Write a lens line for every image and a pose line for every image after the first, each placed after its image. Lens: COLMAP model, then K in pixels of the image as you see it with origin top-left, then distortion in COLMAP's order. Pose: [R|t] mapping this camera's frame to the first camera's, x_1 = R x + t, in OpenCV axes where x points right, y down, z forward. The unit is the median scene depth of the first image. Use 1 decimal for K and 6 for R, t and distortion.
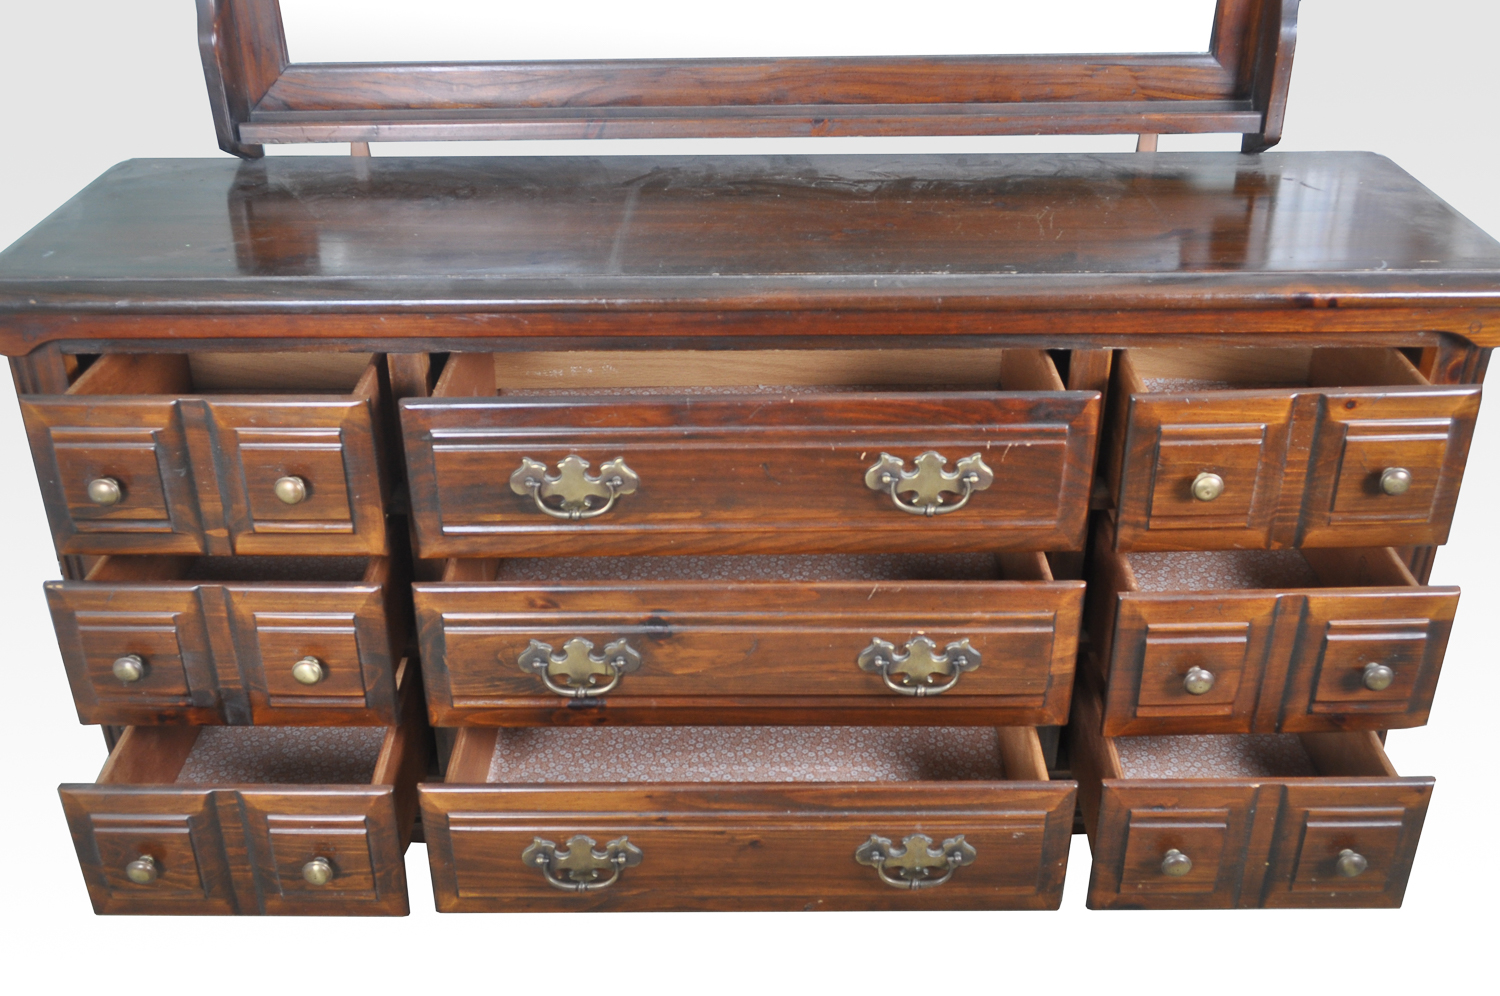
lens RADIAL K [[1436.8, 0, 760.6], [0, 1436.8, 507.1], [0, 0, 1]] dist [-0.006391, -0.003329]
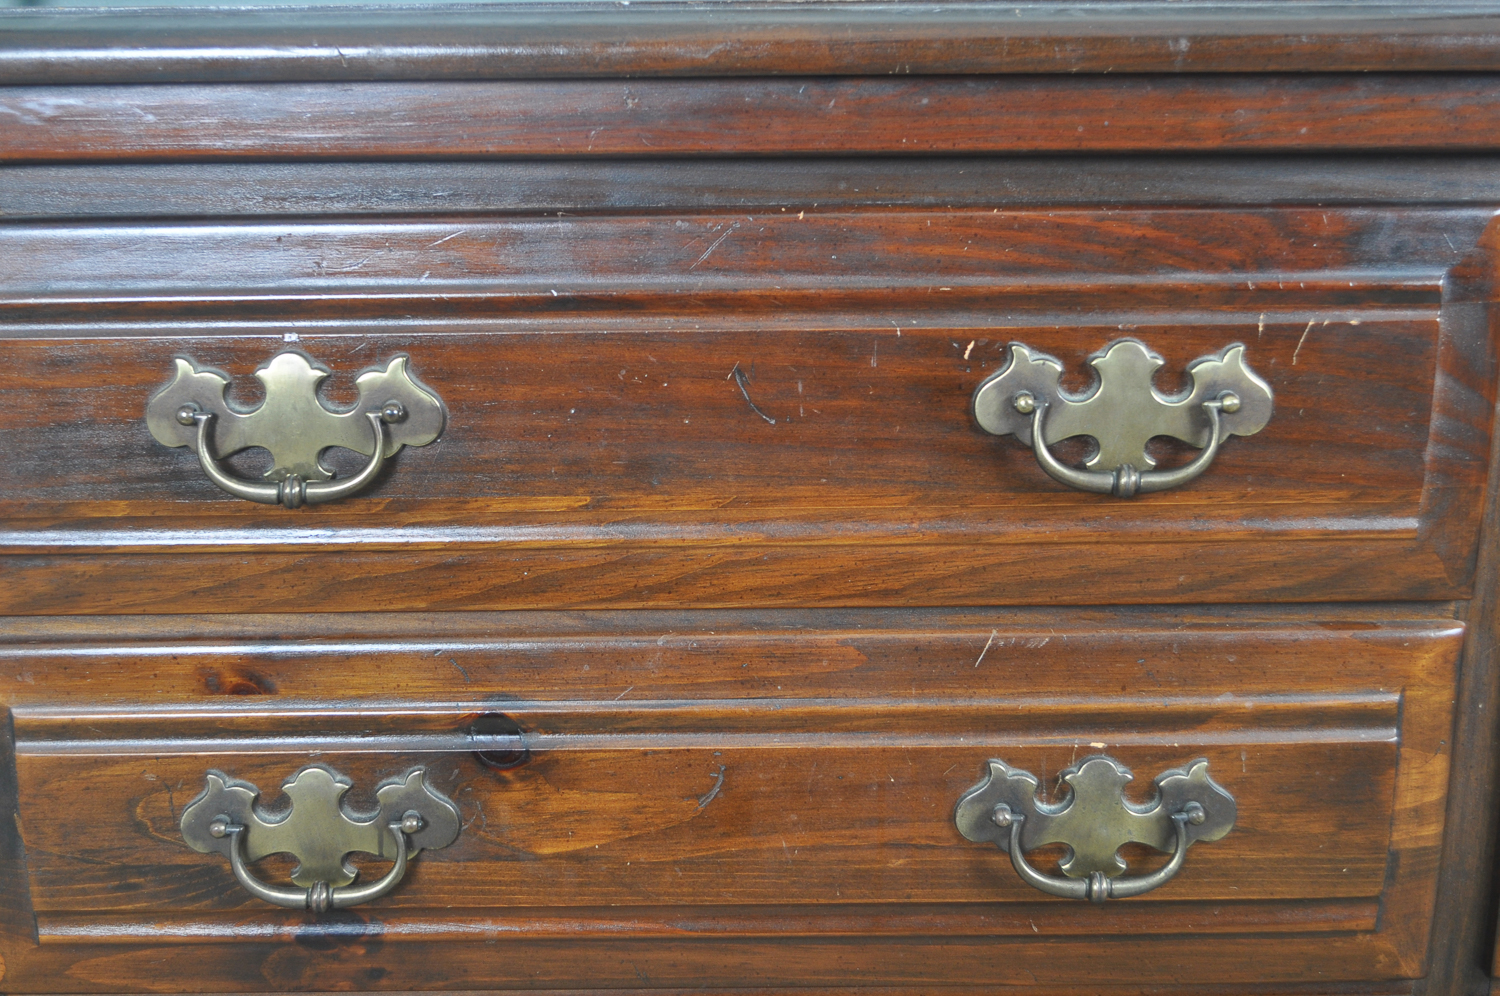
lens RADIAL K [[1396.8, 0, 820.3], [0, 1396.8, 505.2], [0, 0, 1]] dist [-0.009820, 0.000000]
pose [[0.999876, 0.000216, 0.015762, 0.020071], [0.003926, 0.964980, -0.262293, 0.126912], [-0.015267, 0.262322, 0.964860, 0.566777]]
